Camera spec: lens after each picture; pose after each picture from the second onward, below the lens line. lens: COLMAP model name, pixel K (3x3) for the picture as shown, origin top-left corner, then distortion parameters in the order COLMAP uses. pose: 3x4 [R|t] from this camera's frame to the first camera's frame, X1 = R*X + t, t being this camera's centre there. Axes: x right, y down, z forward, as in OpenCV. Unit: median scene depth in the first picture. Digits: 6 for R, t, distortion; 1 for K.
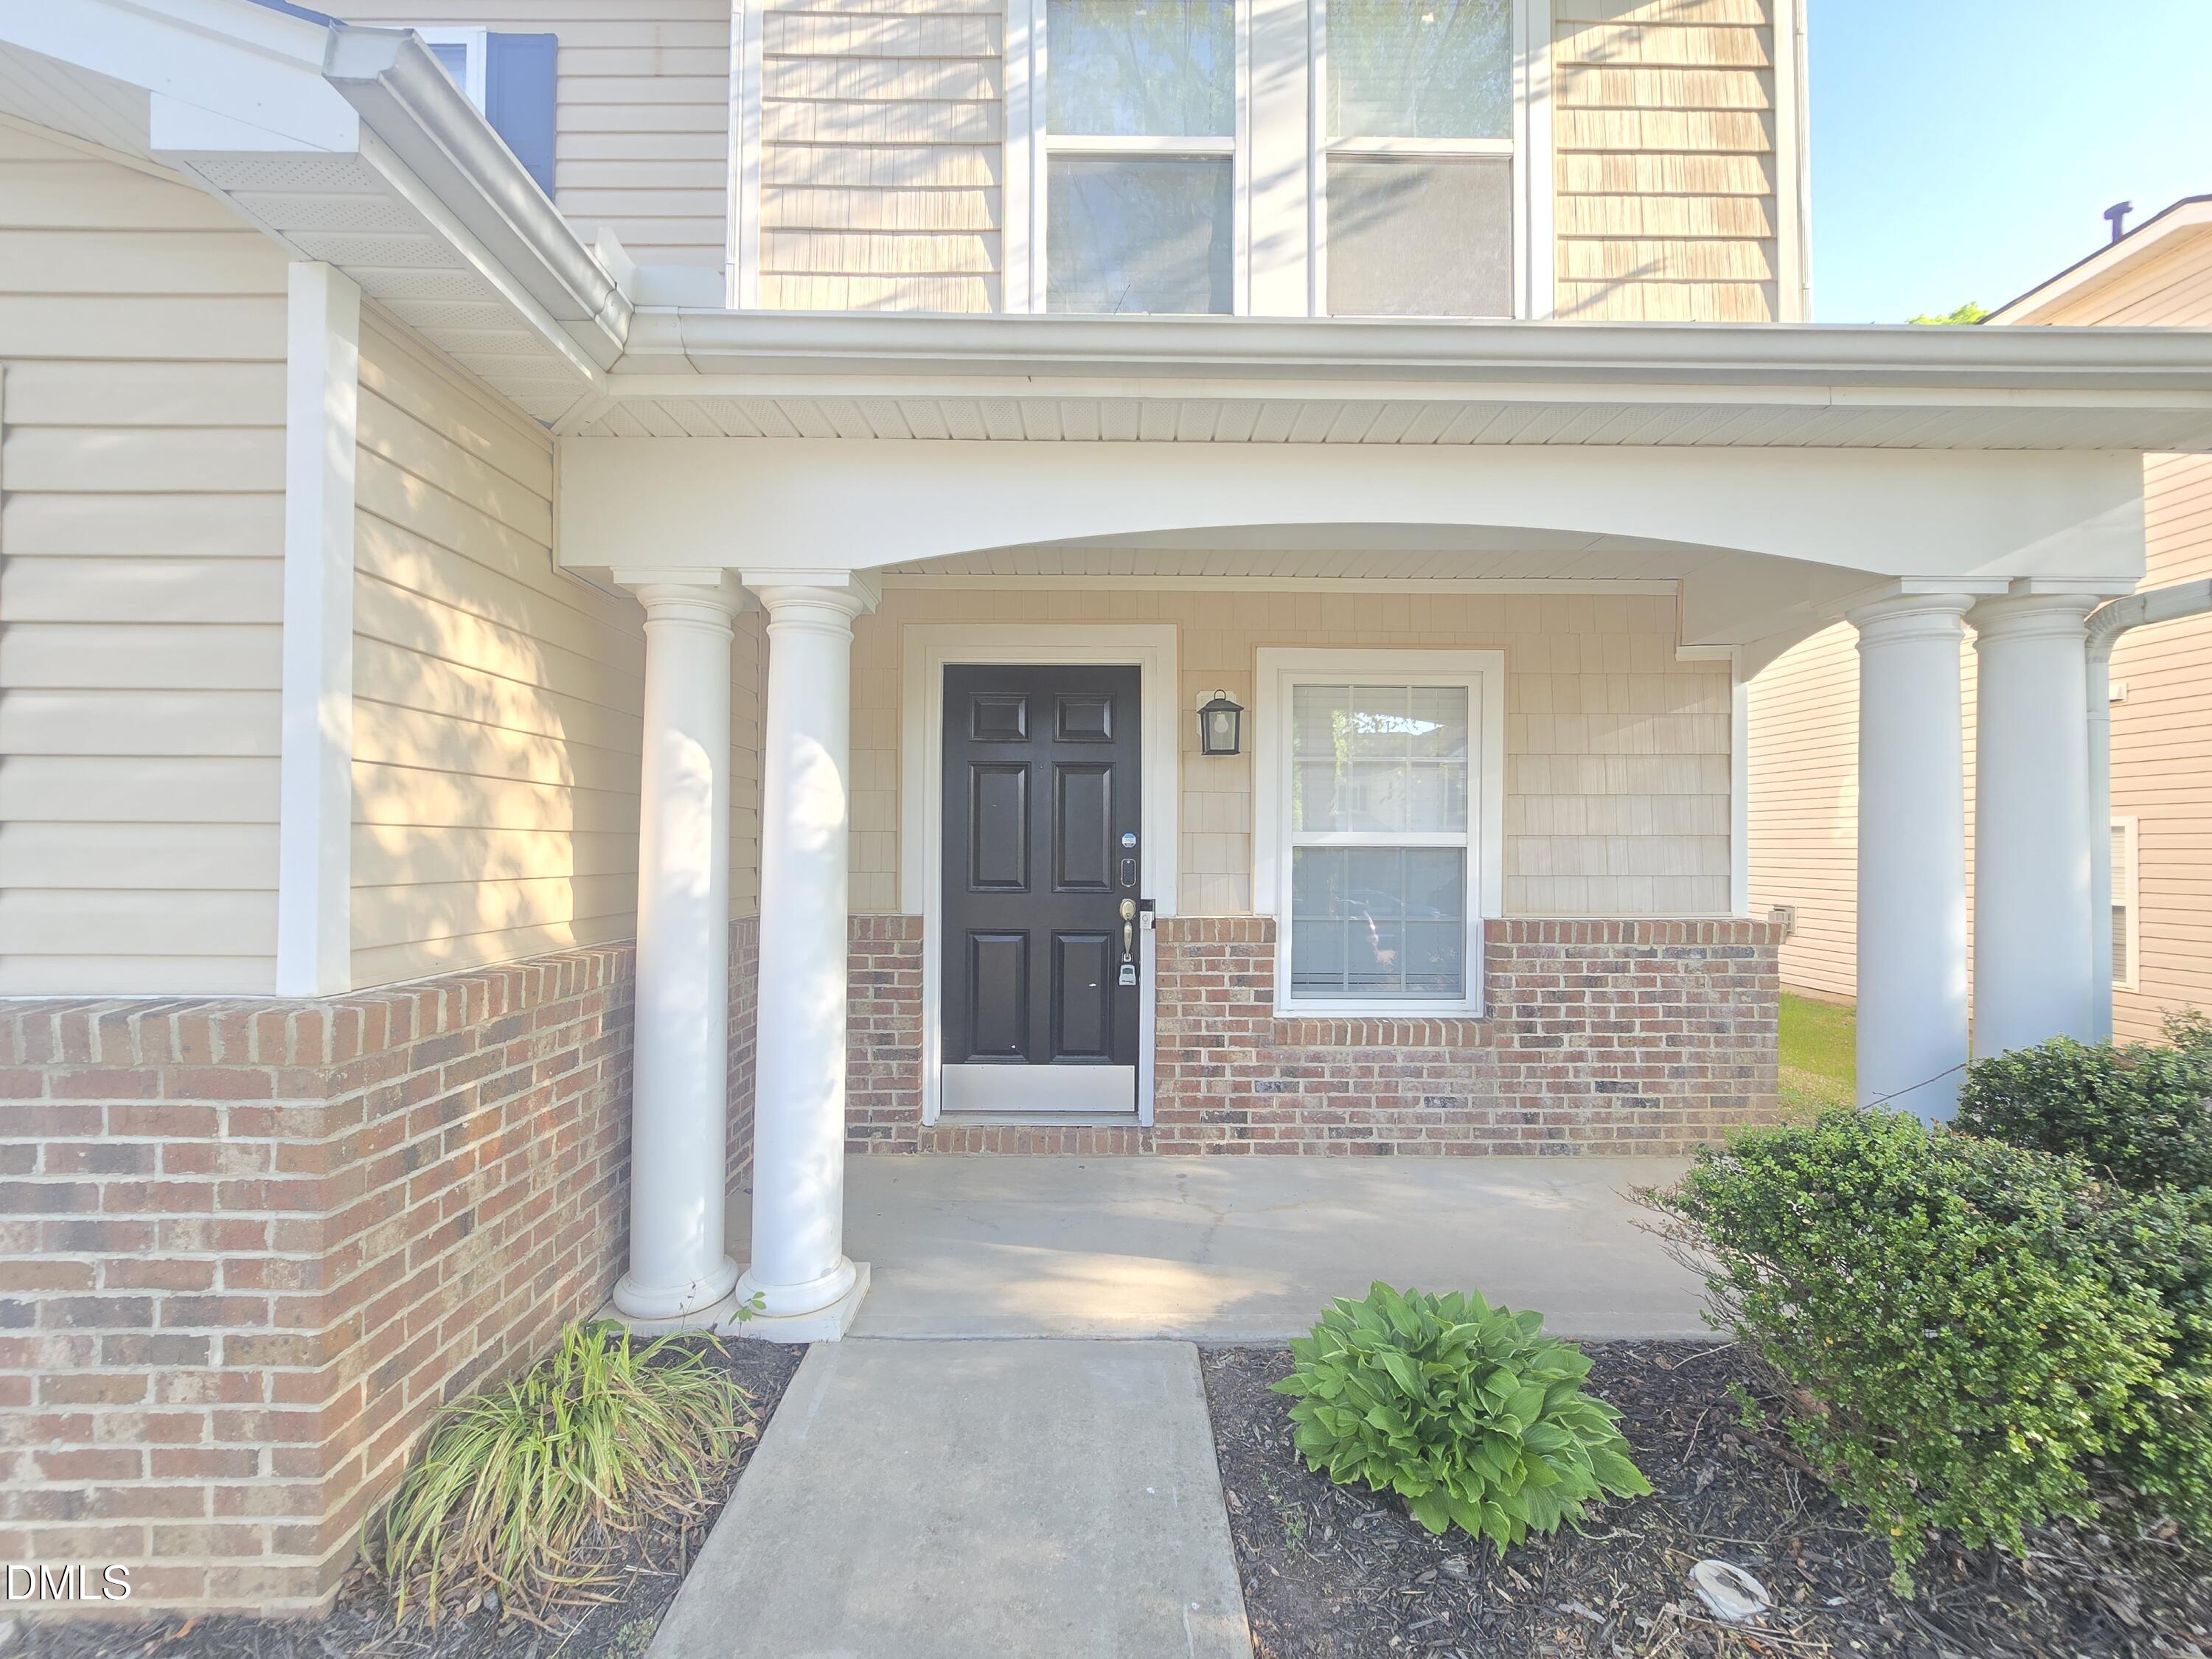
lens RADIAL K [[910.3, 0, 1100.0], [0, 910.3, 832.9], [0, 0, 1]] dist [-0.001235, 0.000149]
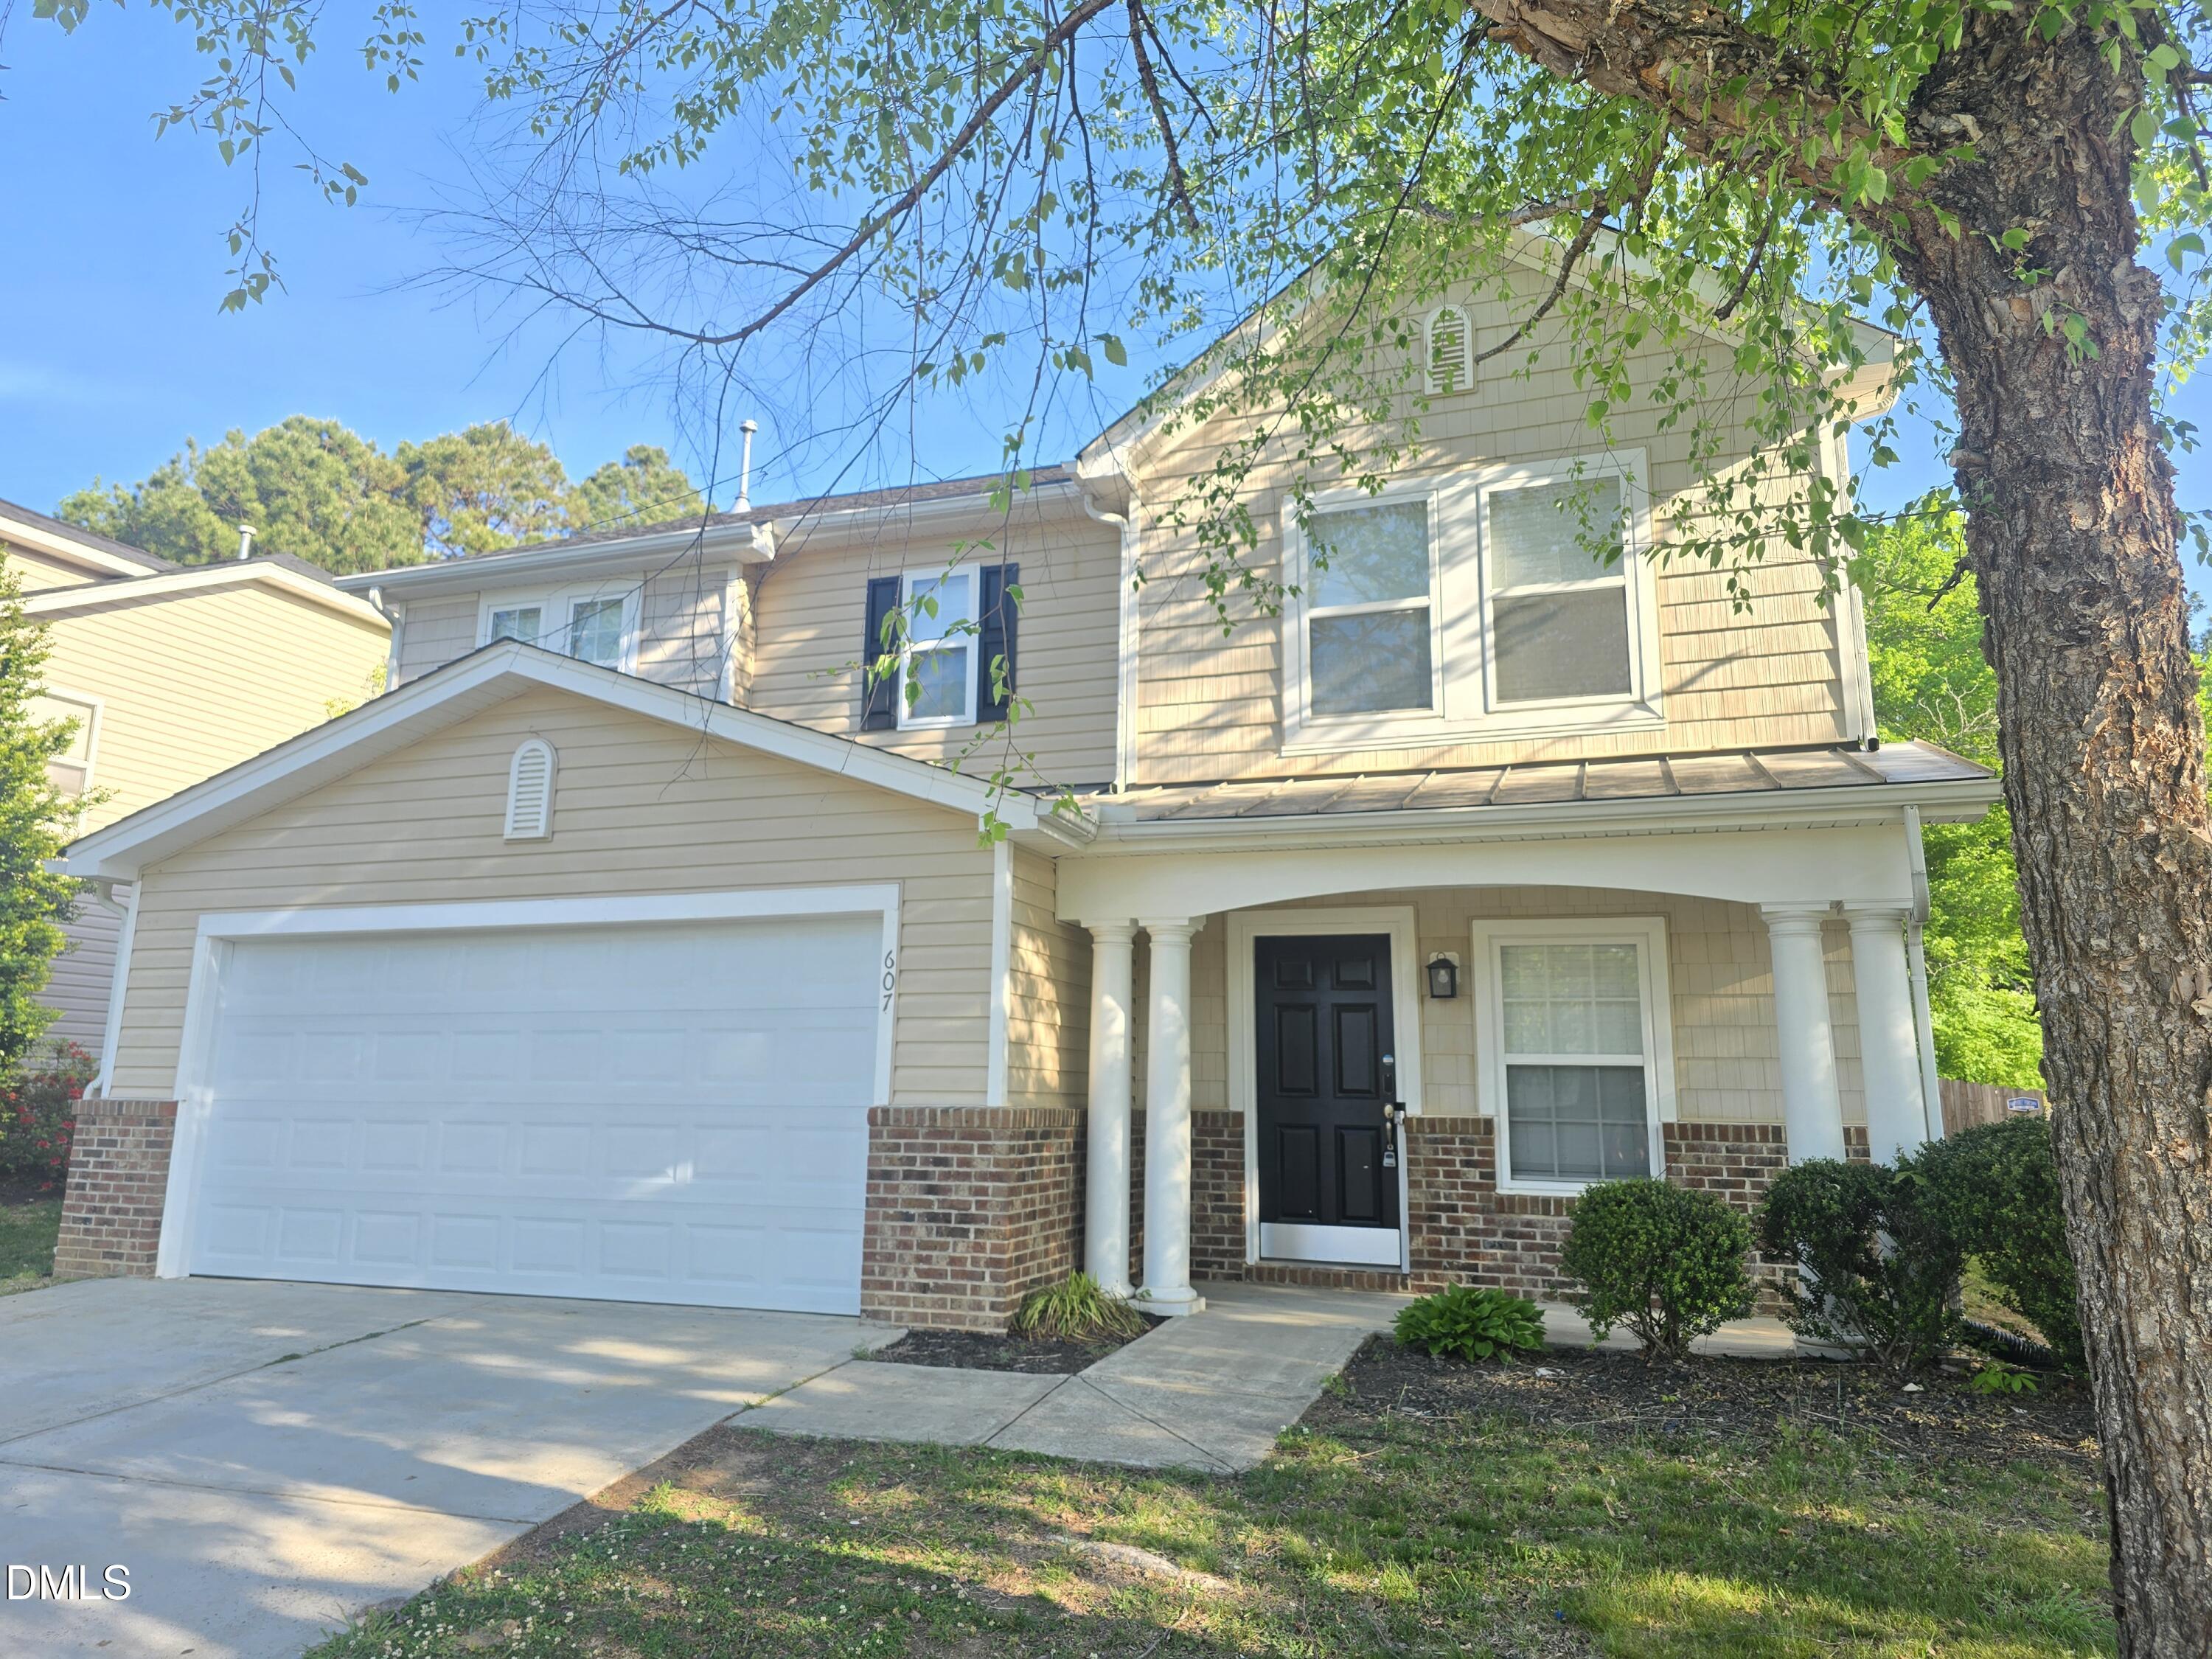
lens RADIAL K [[1497.4, 0, 1095.9], [0, 1497.4, 796.7], [0, 0, 1]] dist [0.102281, -0.108813]
pose [[0.940208, -0.060528, -0.335180, 0.428468], [-0.003557, 0.982285, -0.187360, 0.048322], [0.340582, 0.177349, 0.923337, -1.416774]]
